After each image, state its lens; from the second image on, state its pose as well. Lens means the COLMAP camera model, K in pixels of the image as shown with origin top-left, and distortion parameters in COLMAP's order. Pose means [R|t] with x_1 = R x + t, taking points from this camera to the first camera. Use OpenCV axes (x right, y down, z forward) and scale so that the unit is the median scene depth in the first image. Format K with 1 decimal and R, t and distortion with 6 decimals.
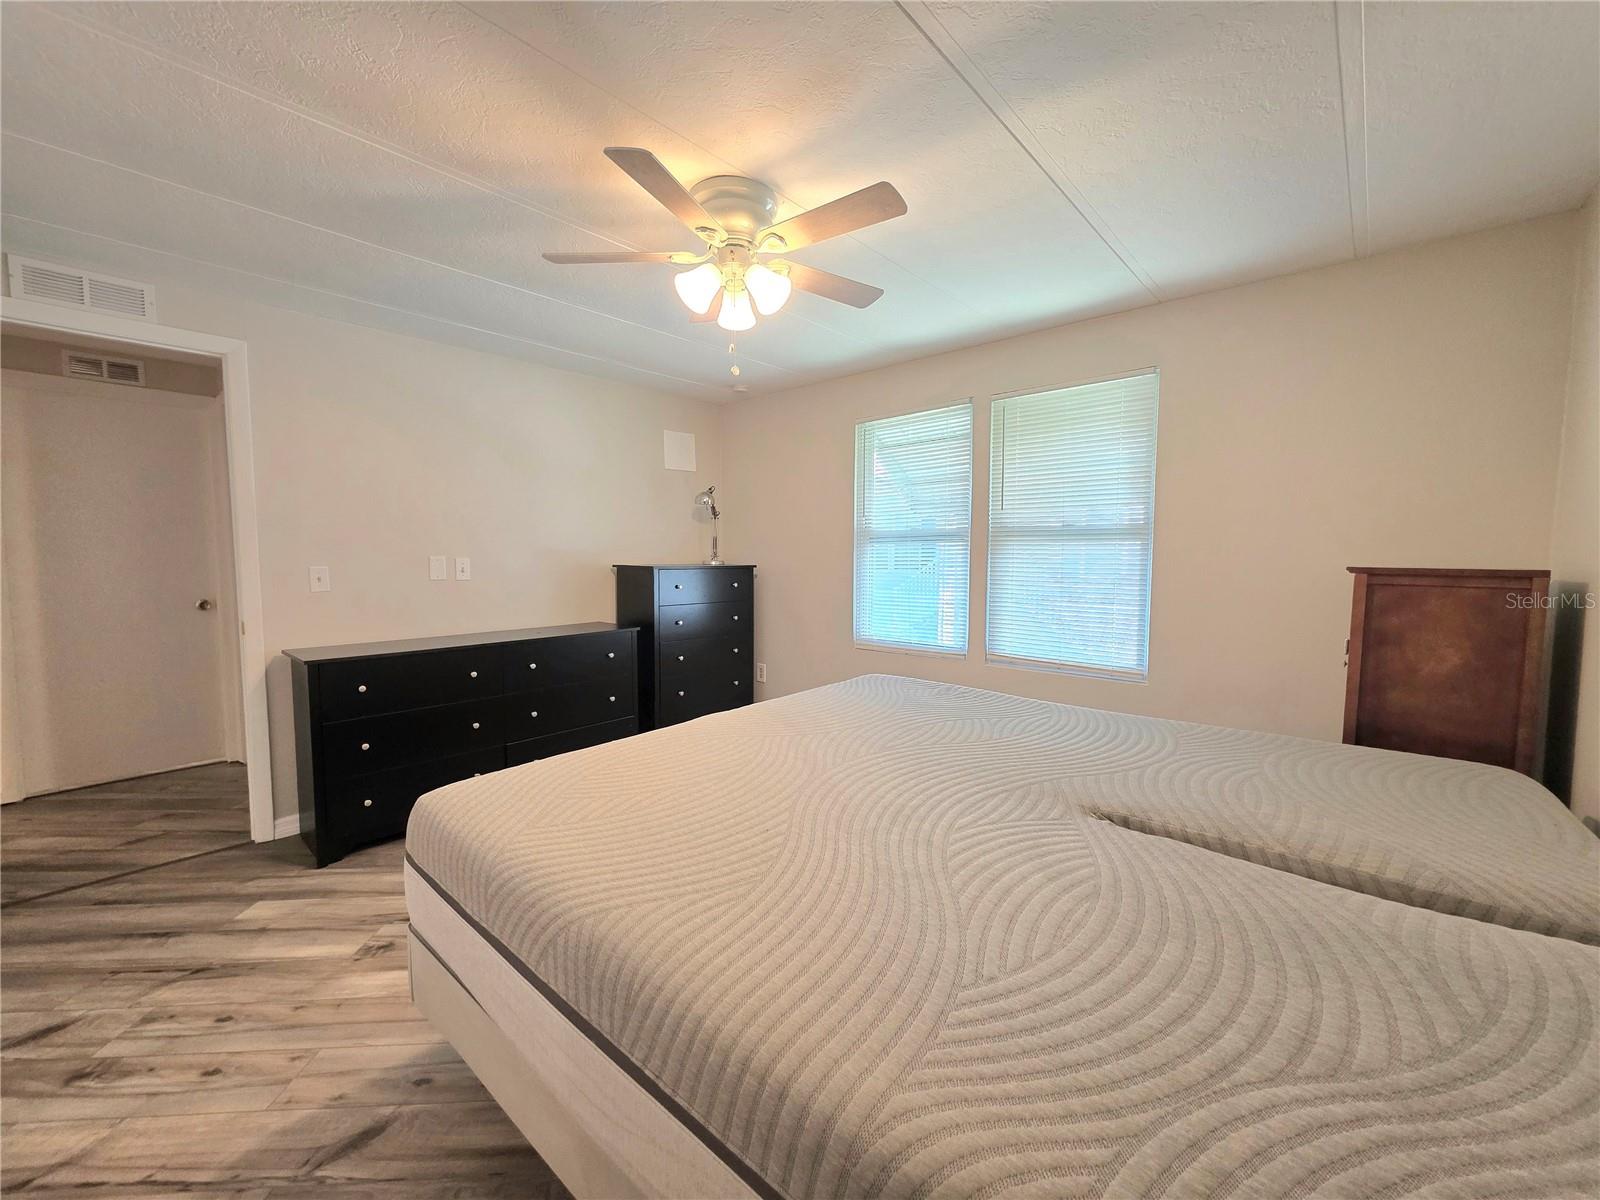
lens RADIAL K [[634.8, 0, 802.1], [0, 634.8, 595.6], [0, 0, 1]] dist [0.000686, 0.001579]
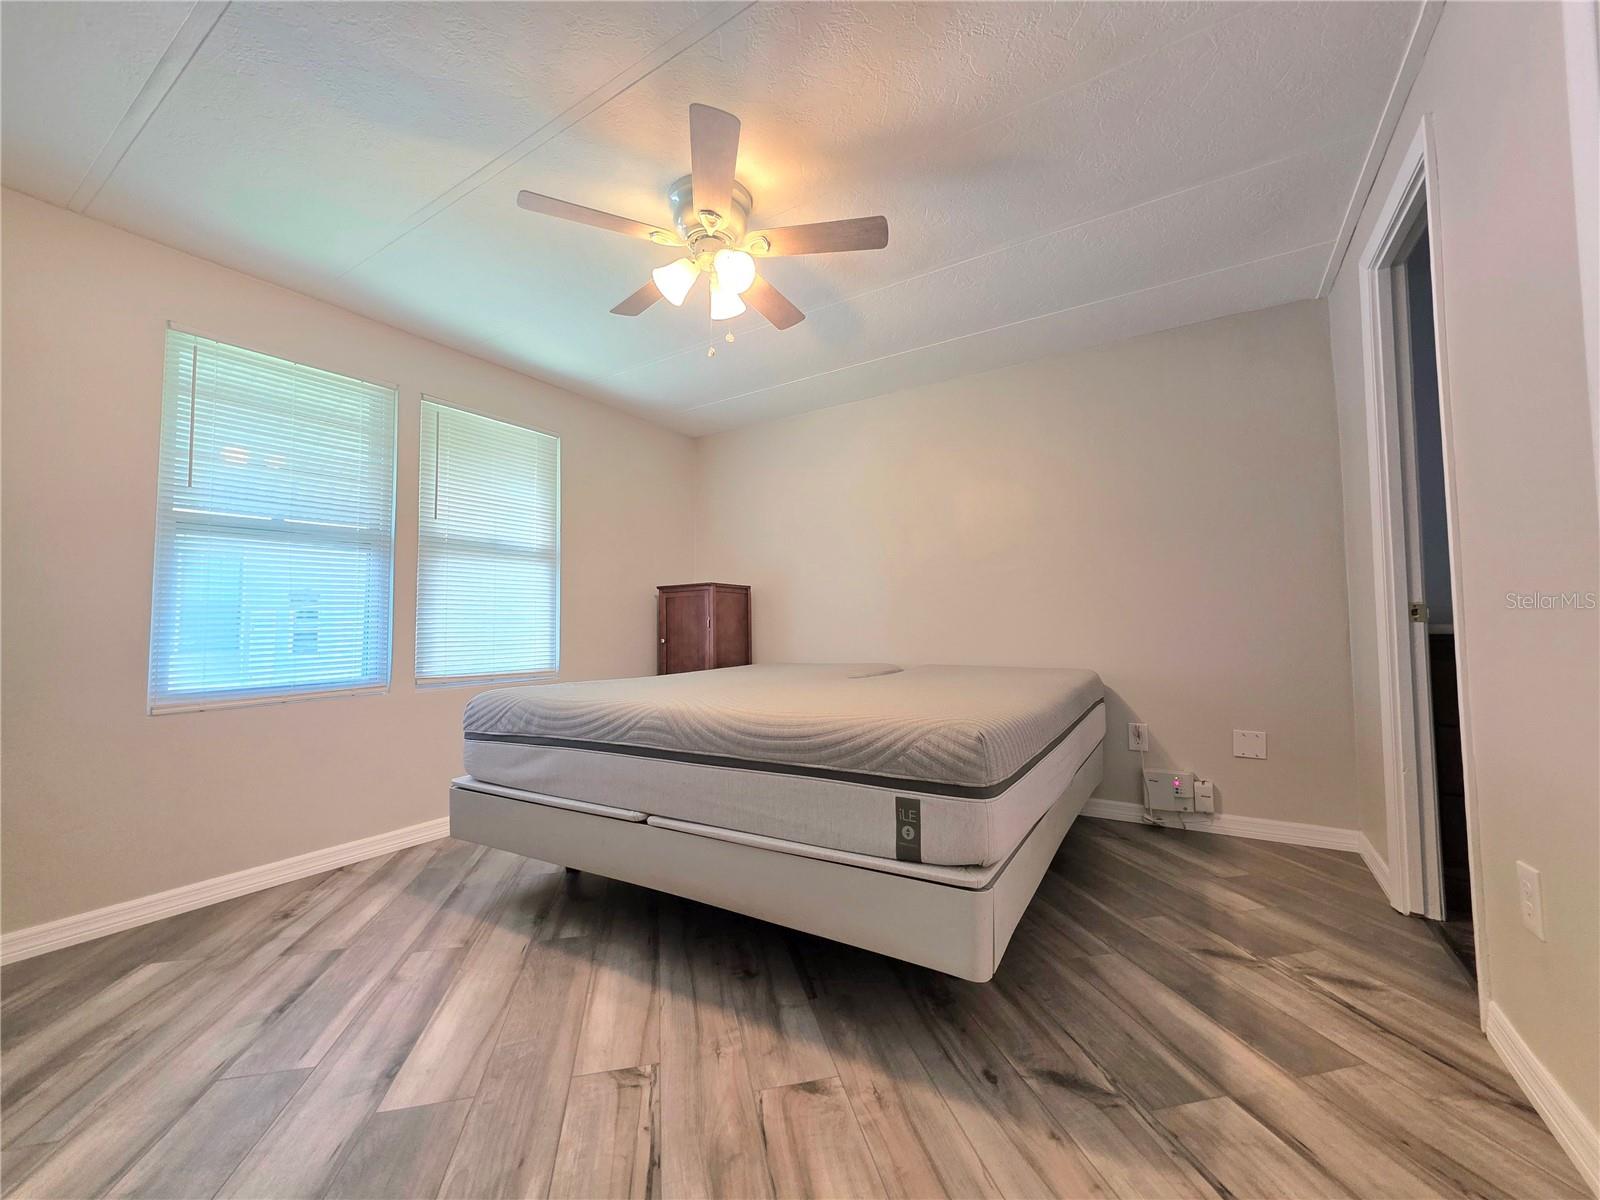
lens RADIAL K [[634.8, 0, 802.1], [0, 634.8, 595.6], [0, 0, 1]] dist [0.000686, 0.001579]
pose [[-0.162311, 0.049016, 0.985521, -1.399056], [0.089912, 0.995345, -0.034697, 0.117884], [-0.982635, 0.082979, -0.165963, 1.303331]]
